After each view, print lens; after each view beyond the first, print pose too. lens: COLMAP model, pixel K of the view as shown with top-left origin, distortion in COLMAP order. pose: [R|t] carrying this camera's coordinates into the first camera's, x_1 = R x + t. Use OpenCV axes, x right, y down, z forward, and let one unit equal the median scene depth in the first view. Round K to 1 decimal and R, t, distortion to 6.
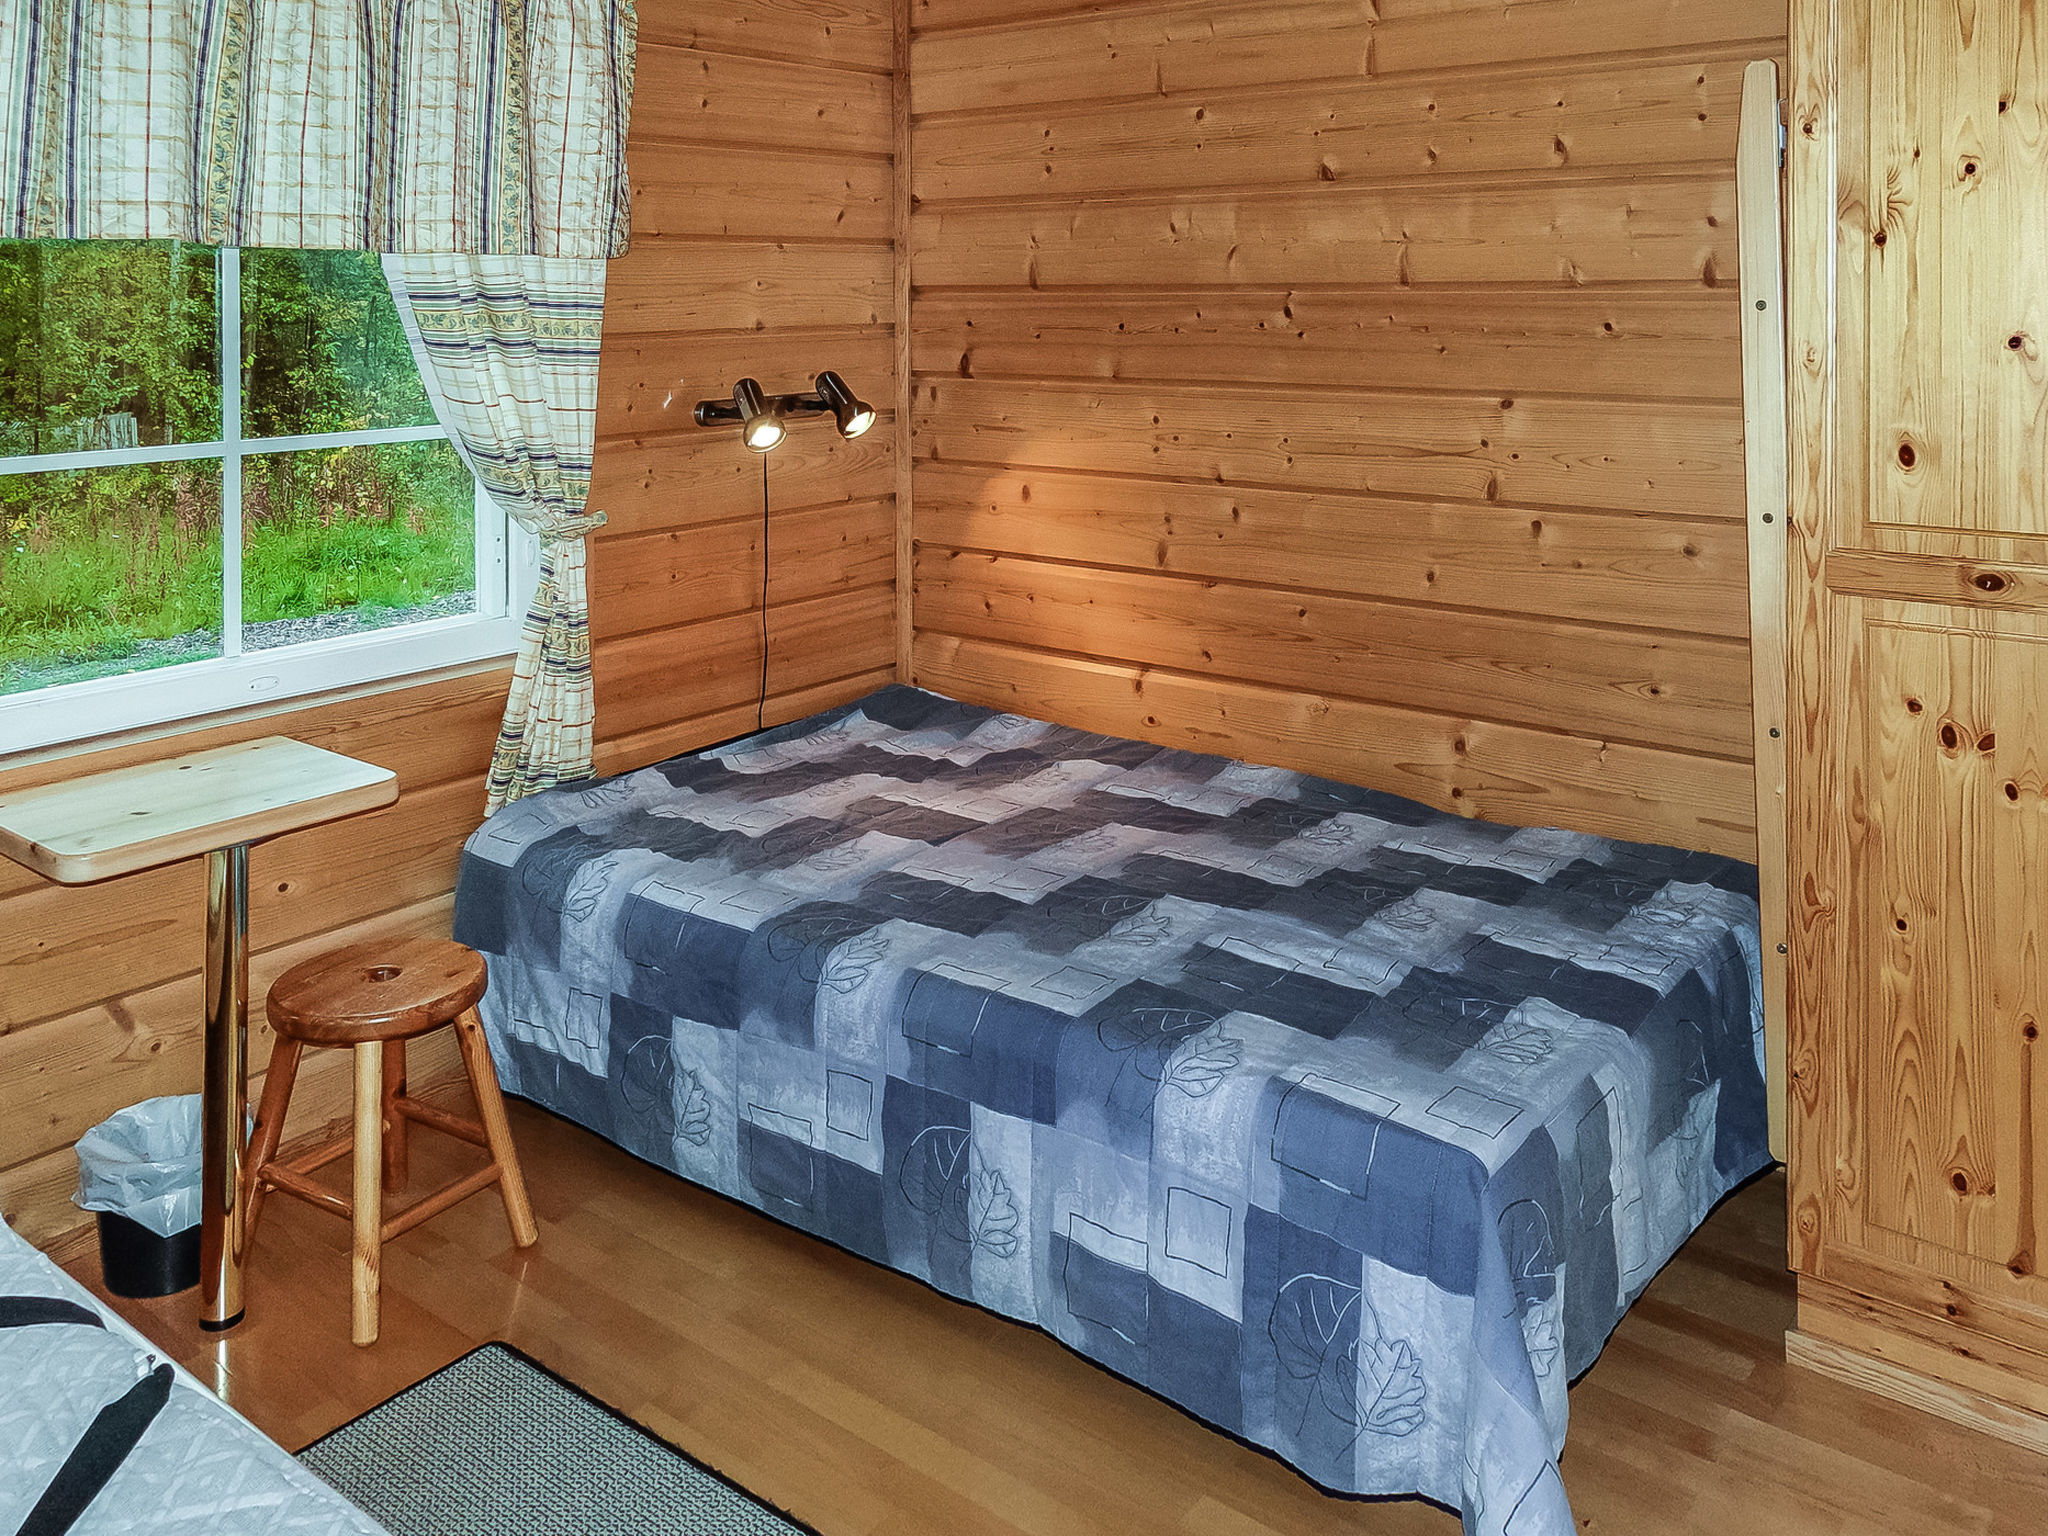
lens RADIAL K [[1852.8, 0, 789.9], [0, 1852.8, 767.4], [0, 0, 1]] dist [0.015072, -0.003817]
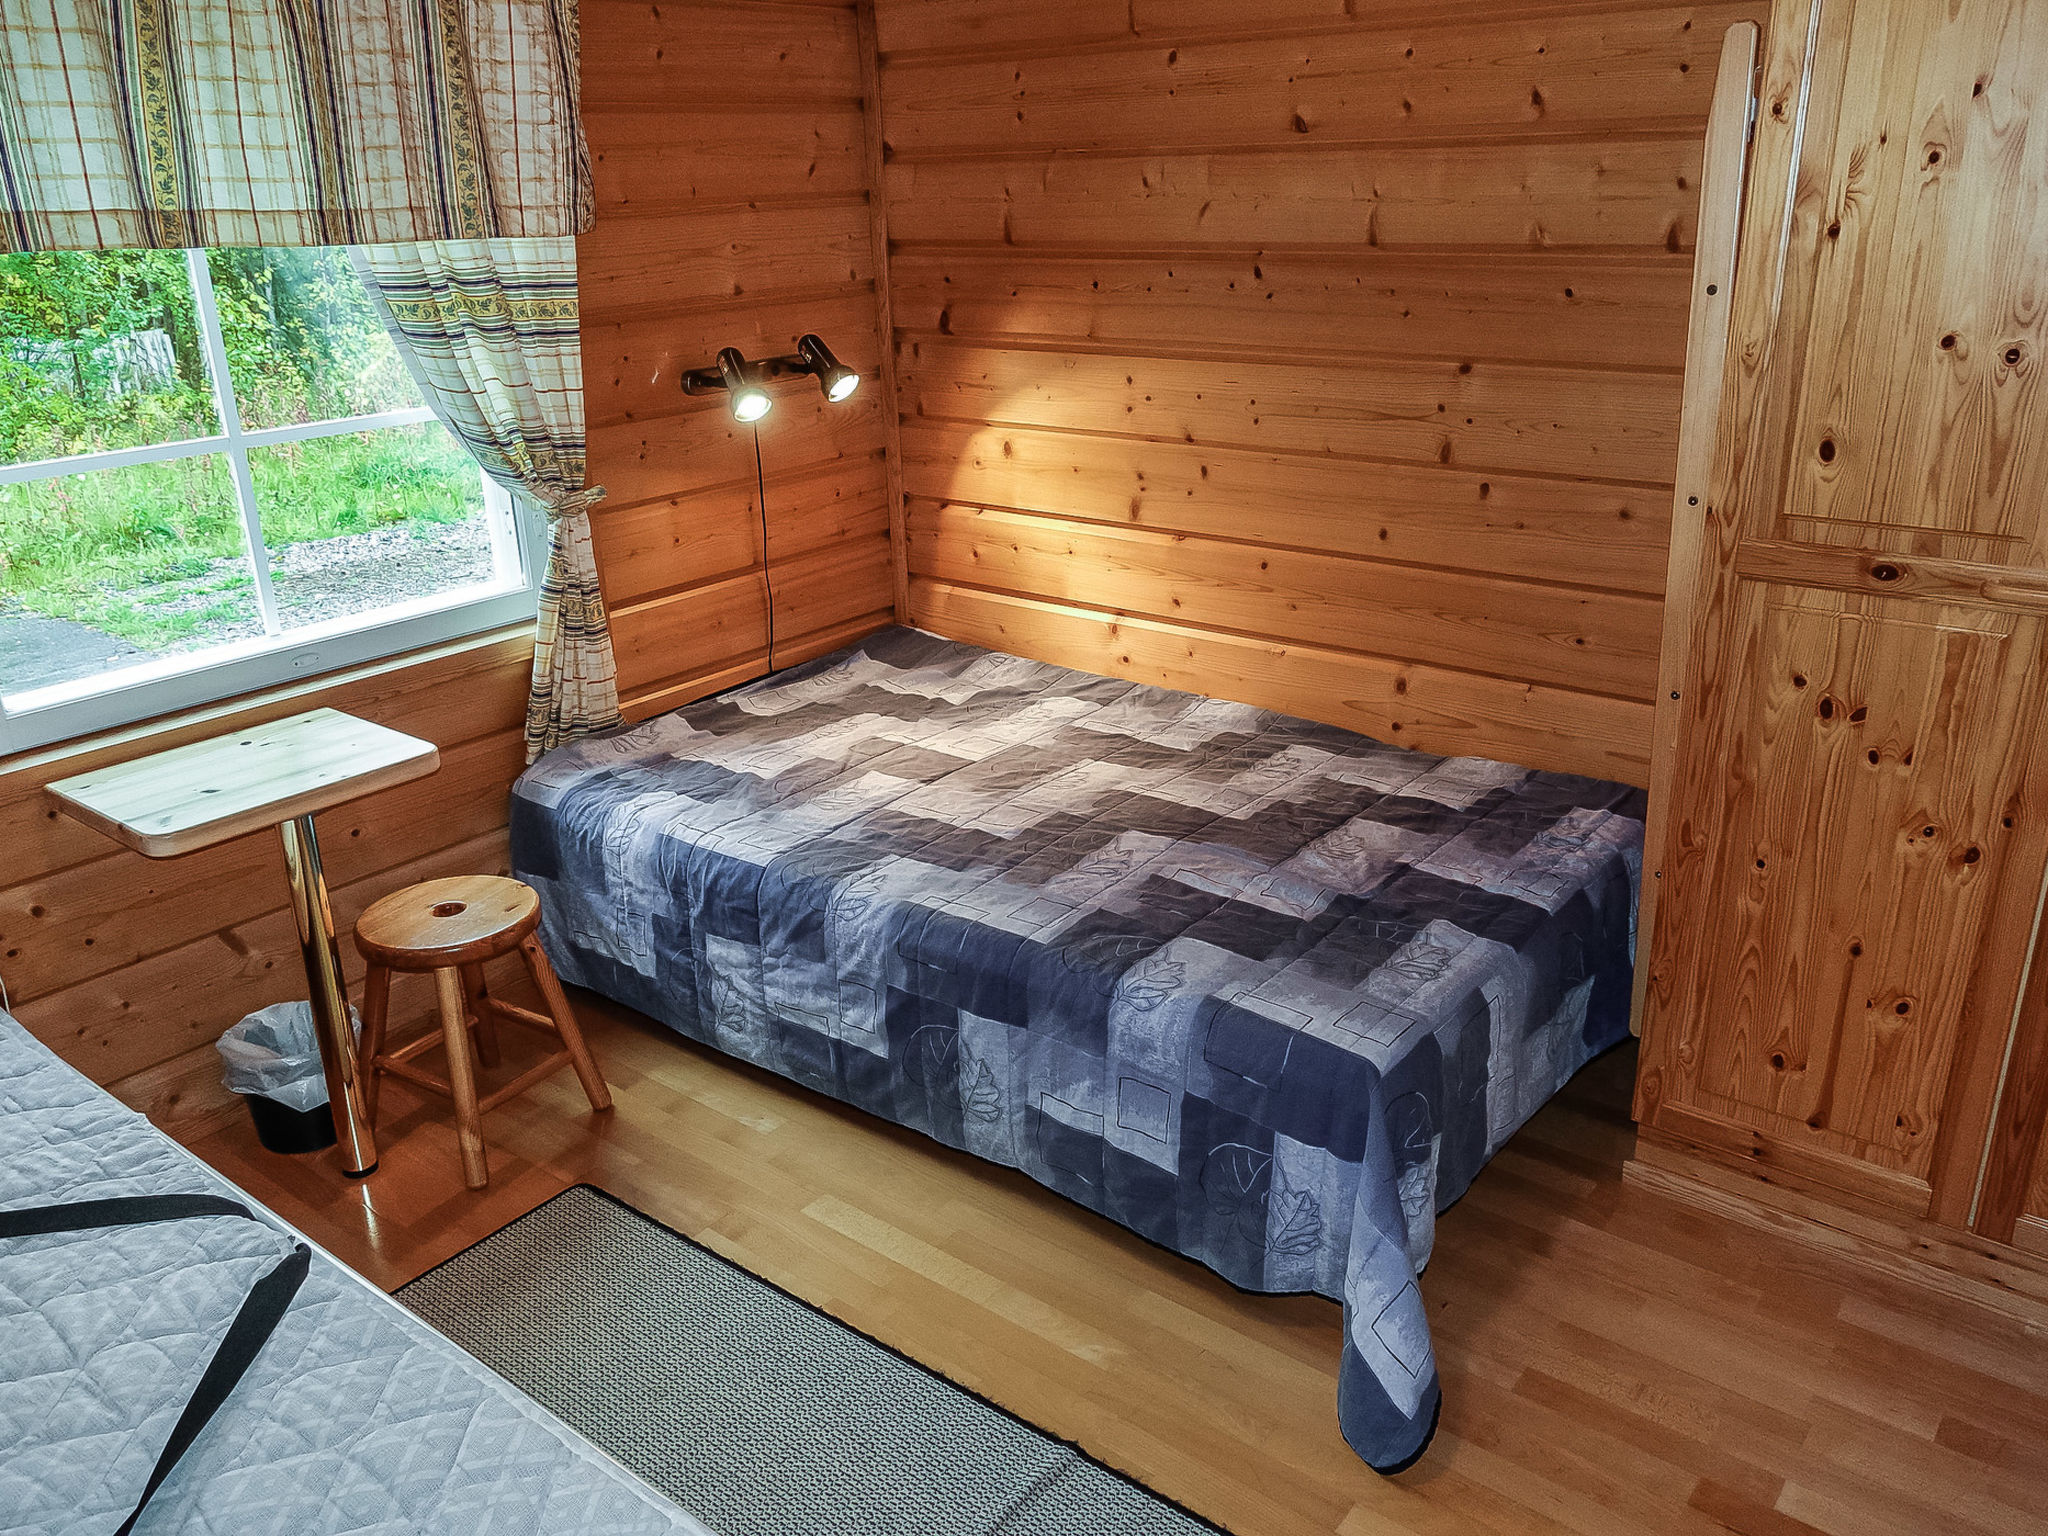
lens RADIAL K [[1614.1, 0, 1021.4], [0, 1614.1, 818.2], [0, 0, 1]] dist [0.005956, -0.000701]
pose [[0.999758, -0.019534, -0.010117, 0.146295], [0.021858, 0.934020, 0.356553, -0.289869], [0.002484, -0.356687, 0.934220, 0.078152]]
